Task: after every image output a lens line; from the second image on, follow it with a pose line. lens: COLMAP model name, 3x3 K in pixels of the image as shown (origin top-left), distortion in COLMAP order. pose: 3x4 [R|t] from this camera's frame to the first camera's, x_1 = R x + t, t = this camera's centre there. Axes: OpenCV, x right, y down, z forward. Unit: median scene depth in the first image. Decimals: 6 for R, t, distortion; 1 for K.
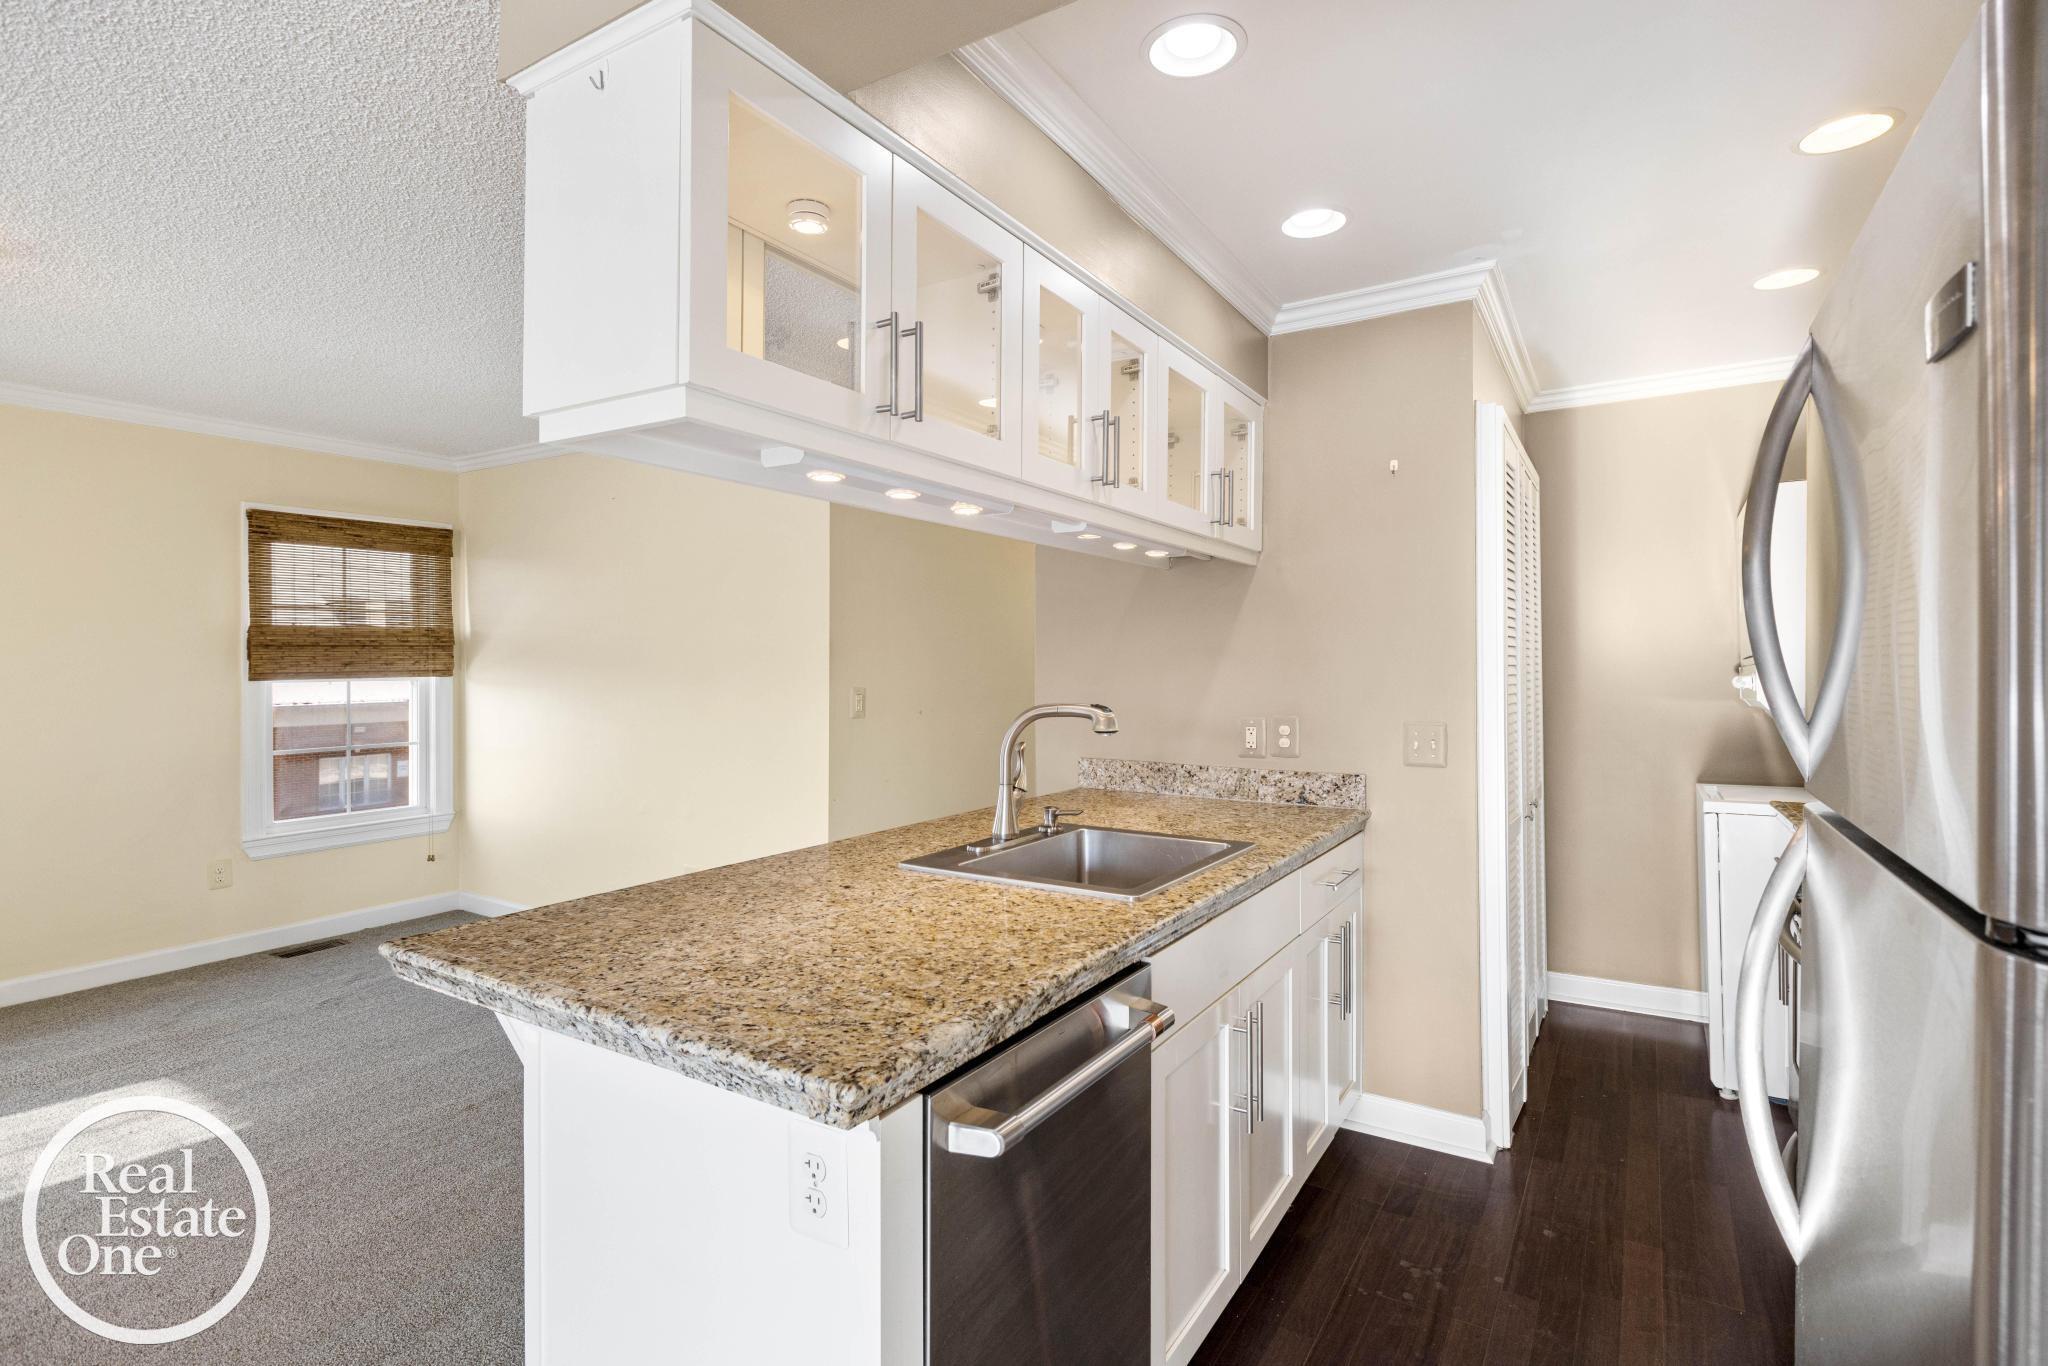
lens RADIAL K [[983.7, 0, 1019.1], [0, 983.7, 659.7], [0, 0, 1]] dist [0.000698, -0.002521]
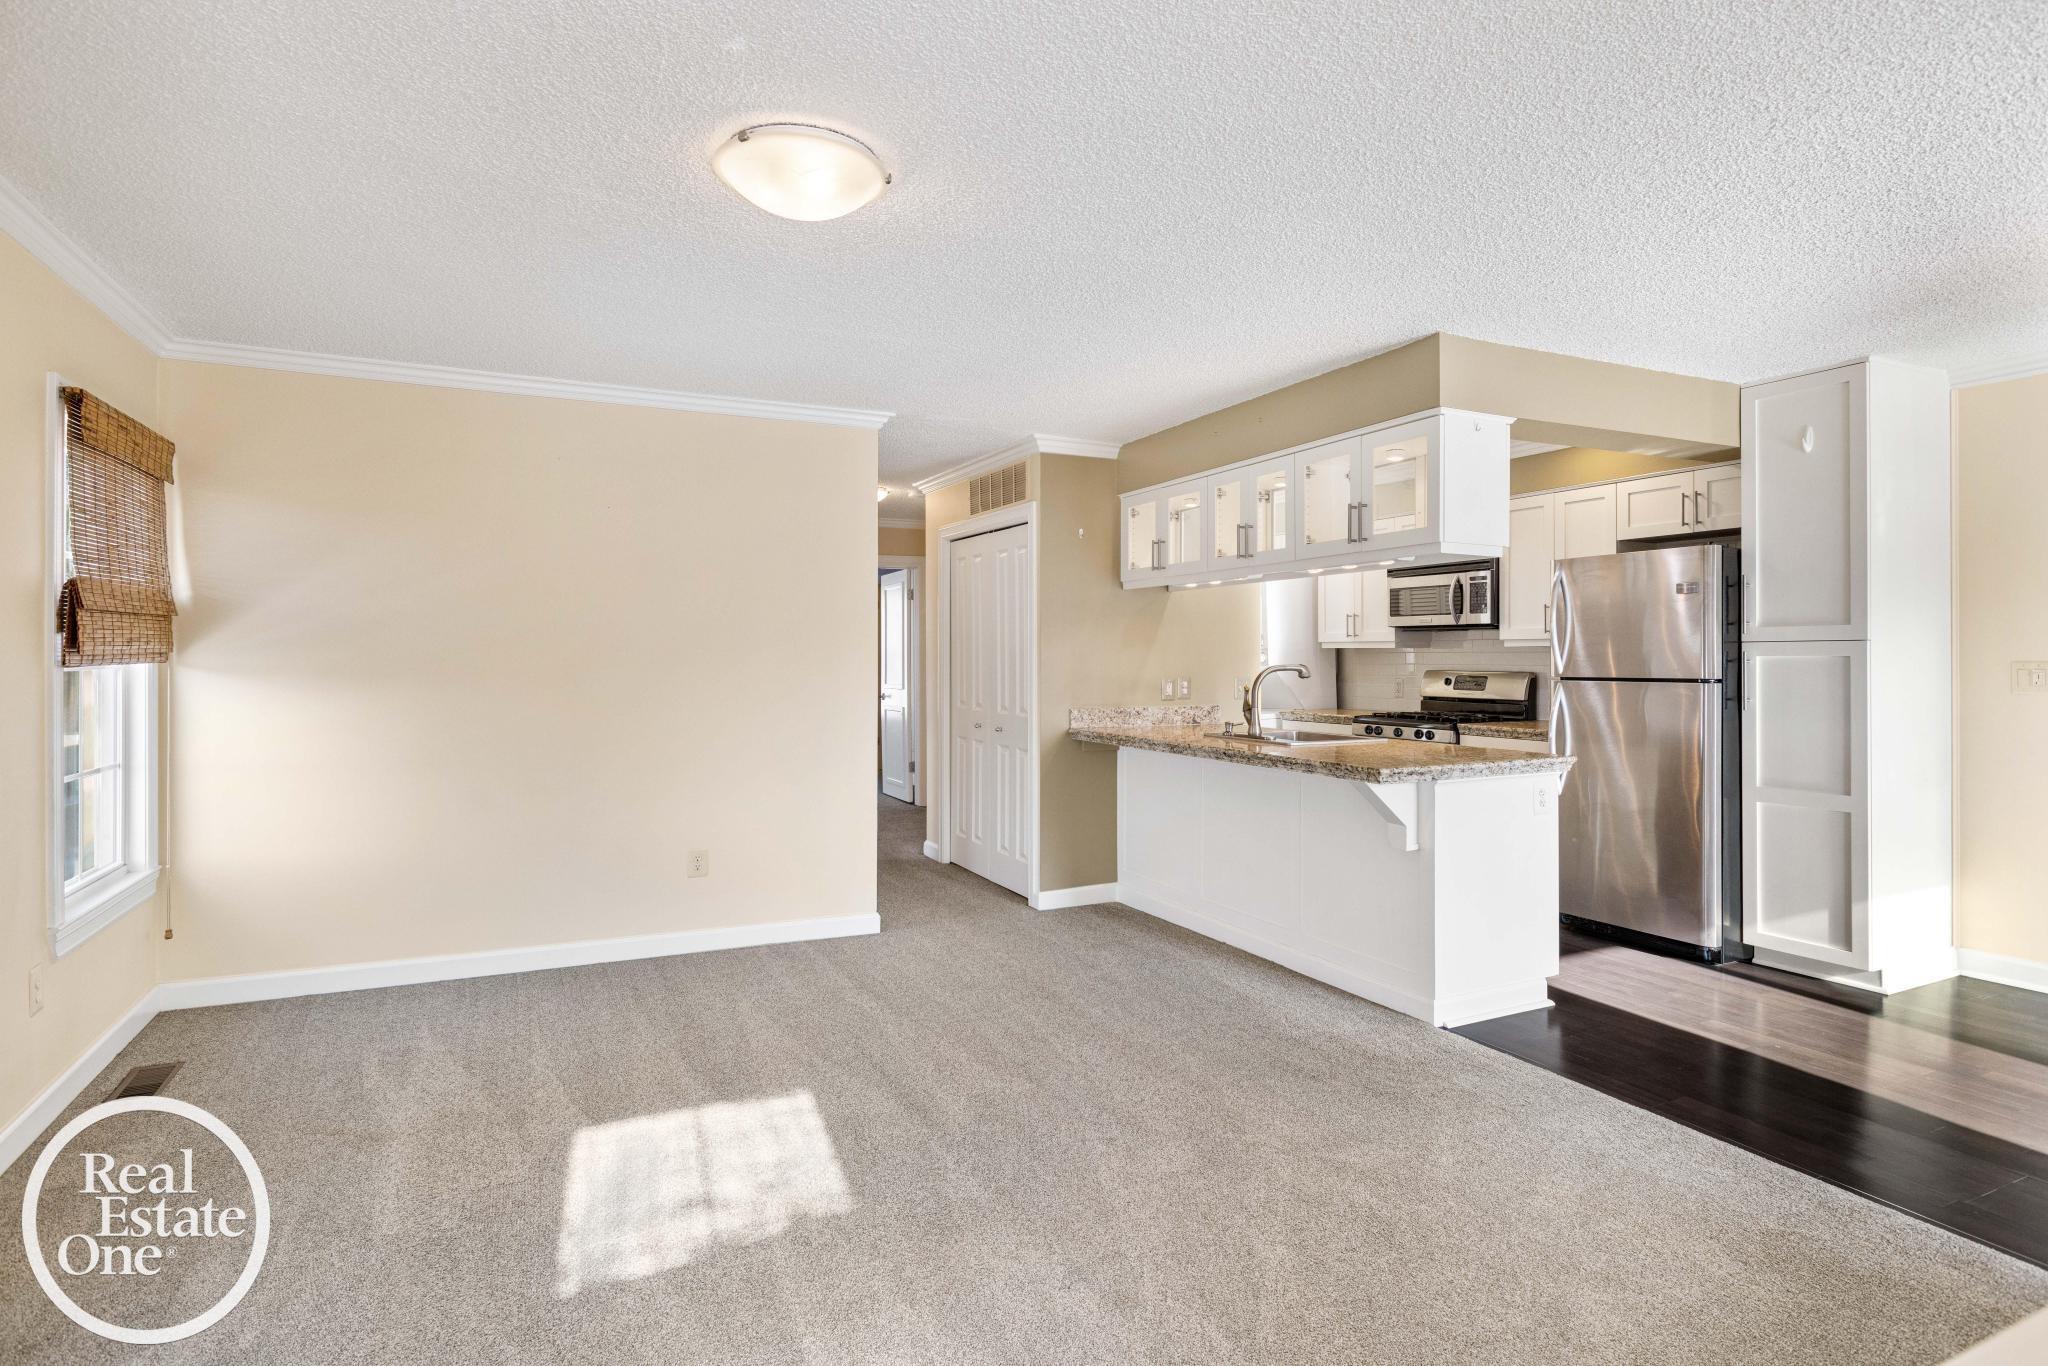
lens RADIAL K [[1080.7, 0, 1020.5], [0, 1080.7, 660.2], [0, 0, 1]] dist [0.005332, -0.002413]
pose [[0.523651, -0.002159, 0.851930, -1.527225], [-0.000587, 0.999996, 0.002895, 0.020814], [-0.851933, -0.002016, 0.523647, 0.210559]]
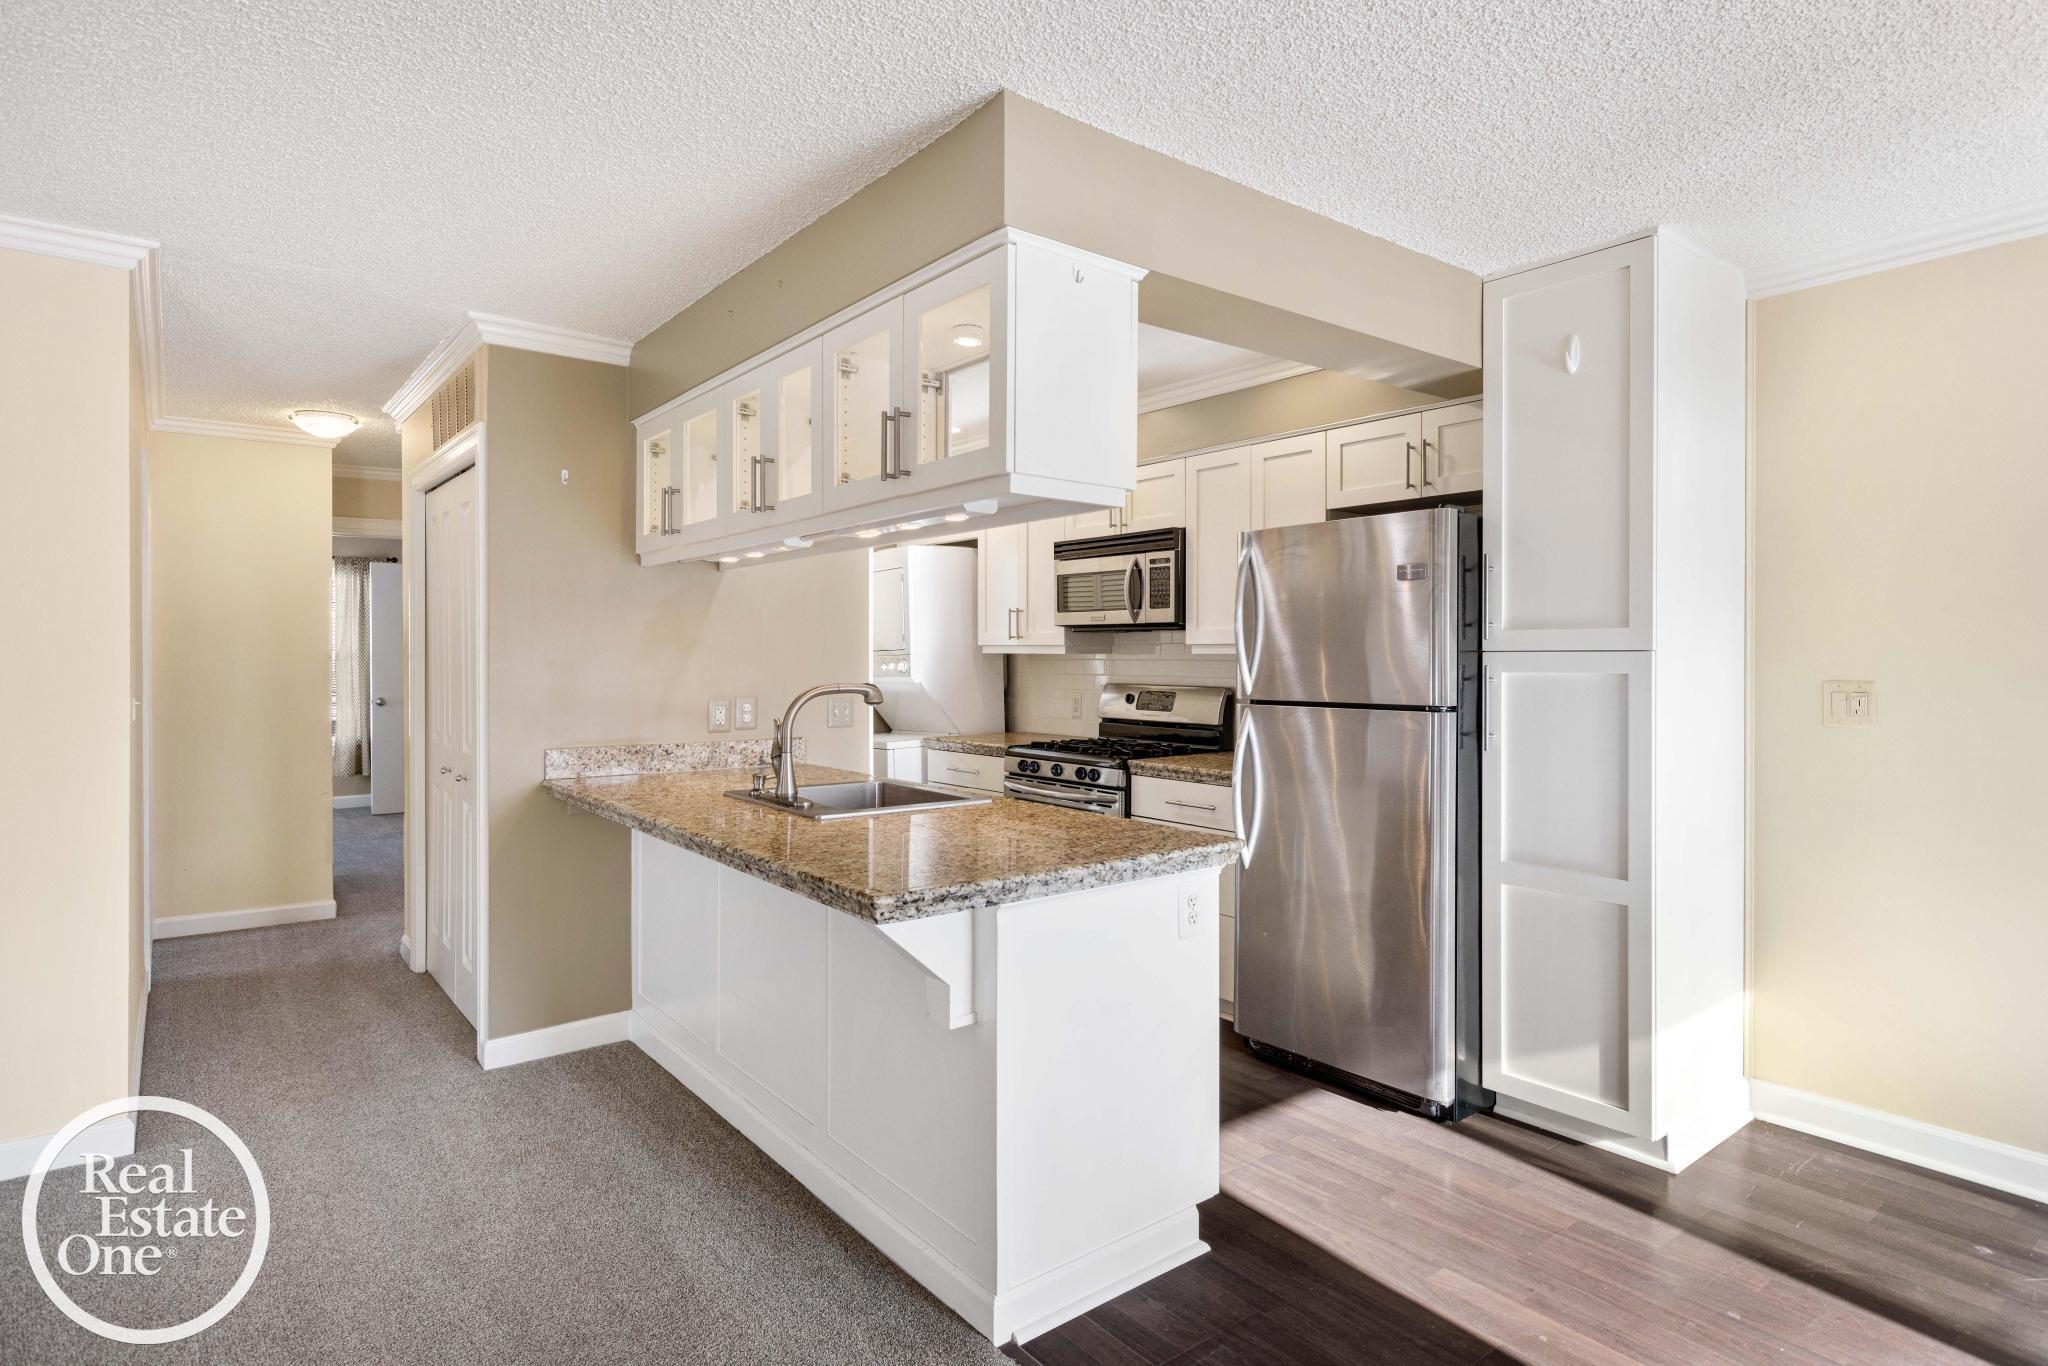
lens RADIAL K [[1080.7, 0, 1023.7], [0, 1080.7, 669.0], [0, 0, 1]] dist [0.005332, -0.002413]
pose [[0.340366, -0.010095, 0.940239, -0.860627], [-0.003110, 0.999925, 0.011862, 0.005506], [-0.940288, -0.006962, 0.340309, 0.205722]]
